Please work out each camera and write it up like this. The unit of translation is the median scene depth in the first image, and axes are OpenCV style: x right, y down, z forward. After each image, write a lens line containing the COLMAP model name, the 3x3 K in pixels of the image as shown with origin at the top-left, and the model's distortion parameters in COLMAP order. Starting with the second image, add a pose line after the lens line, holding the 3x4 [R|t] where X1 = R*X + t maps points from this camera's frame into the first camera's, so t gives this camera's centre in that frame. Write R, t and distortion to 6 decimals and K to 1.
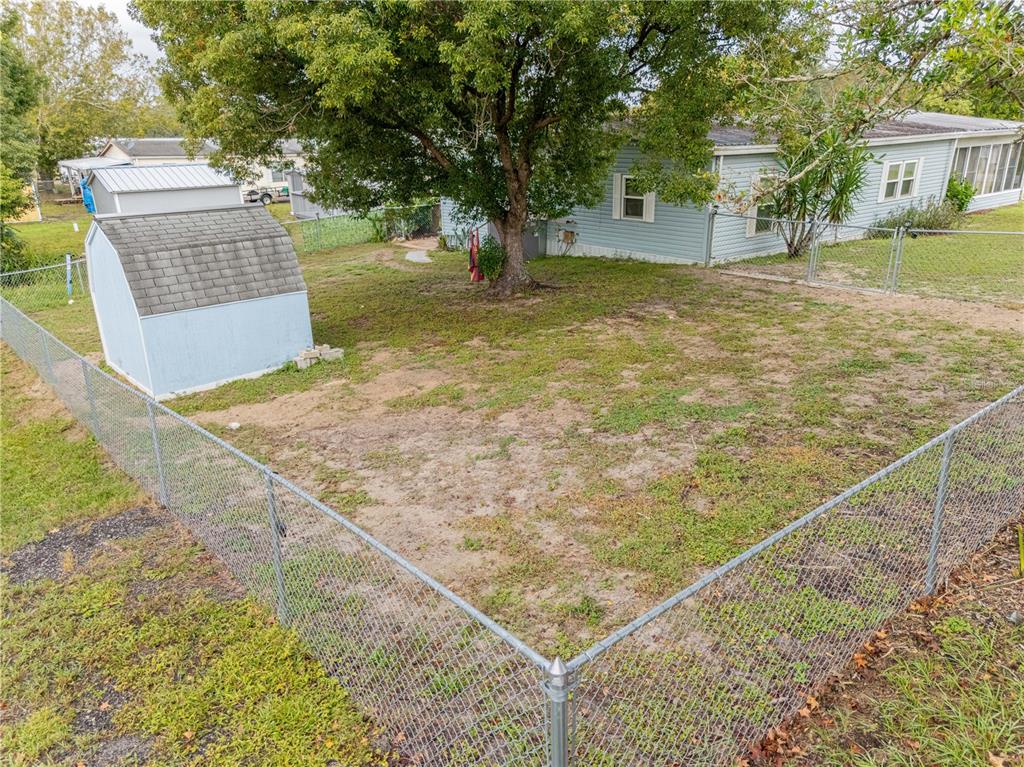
lens RADIAL K [[742.5, 0, 519.4], [0, 742.5, 382.8], [0, 0, 1]] dist [0.098386, -0.065547]
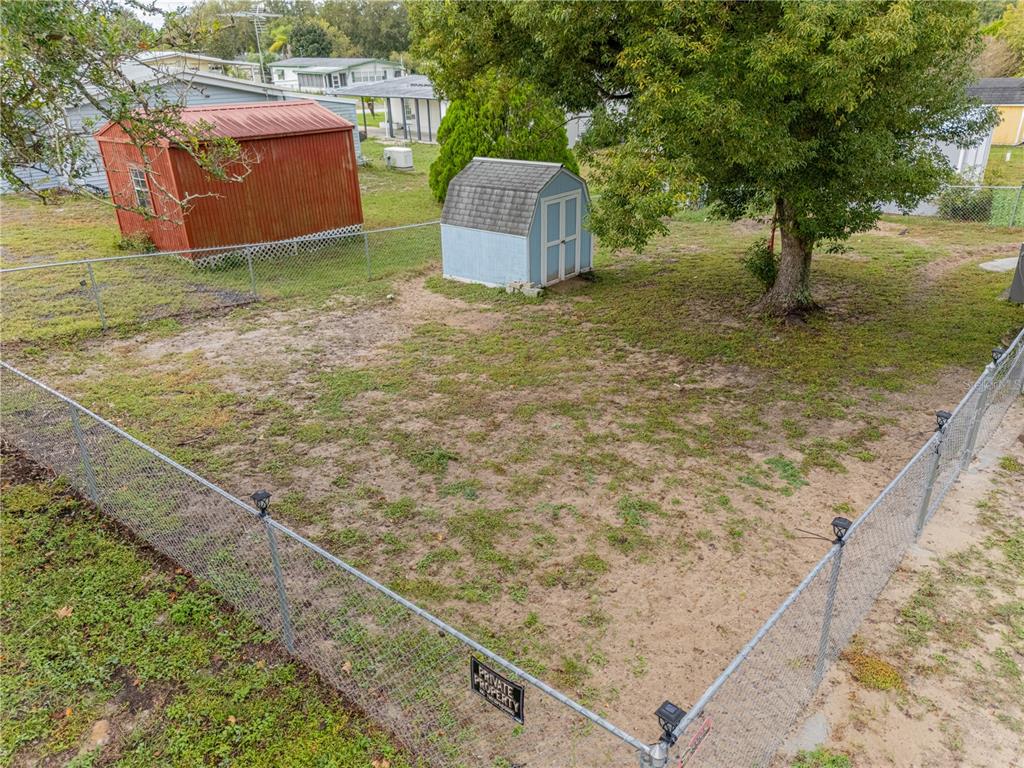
lens RADIAL K [[742.5, 0, 519.4], [0, 742.5, 383.3], [0, 0, 1]] dist [0.098386, -0.065547]
pose [[0.174022, 0.412052, -0.894388, 1.024651], [-0.302020, 0.886807, 0.349795, -0.366669], [0.937283, 0.209251, 0.278772, 0.728631]]
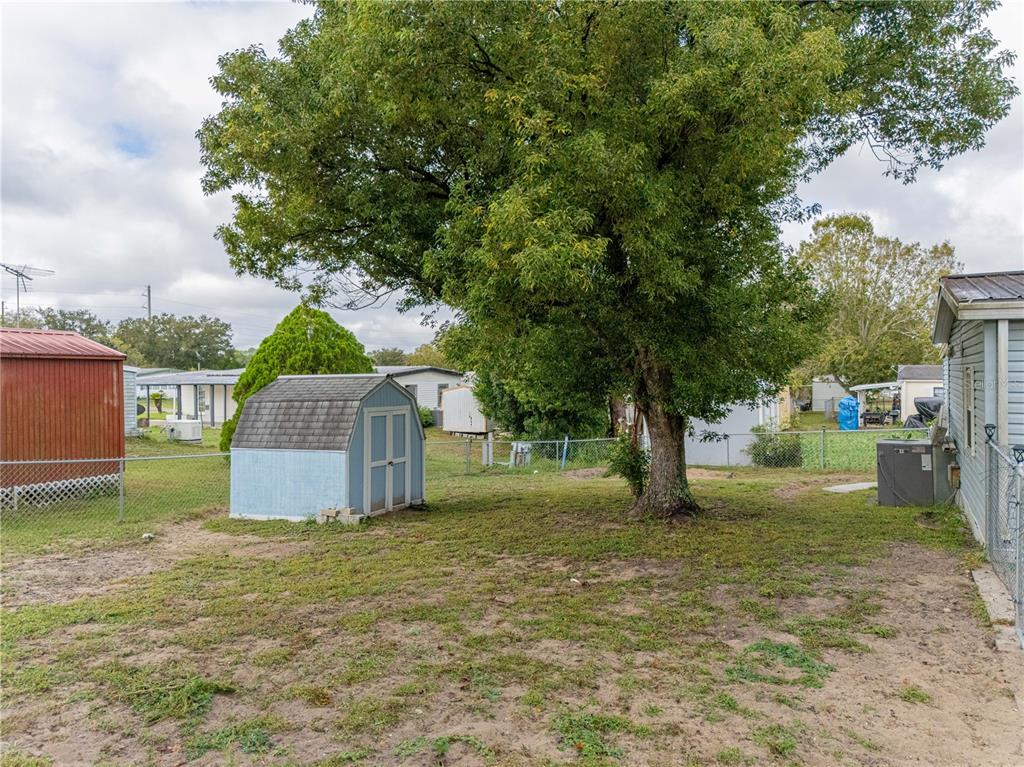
lens RADIAL K [[742.5, 0, 519.4], [0, 742.5, 382.8], [0, 0, 1]] dist [0.098386, -0.065547]
pose [[0.418848, 0.012358, -0.907972, 0.805041], [-0.291512, 0.948812, -0.121561, -0.171432], [0.859992, 0.315600, 0.401011, 0.810807]]
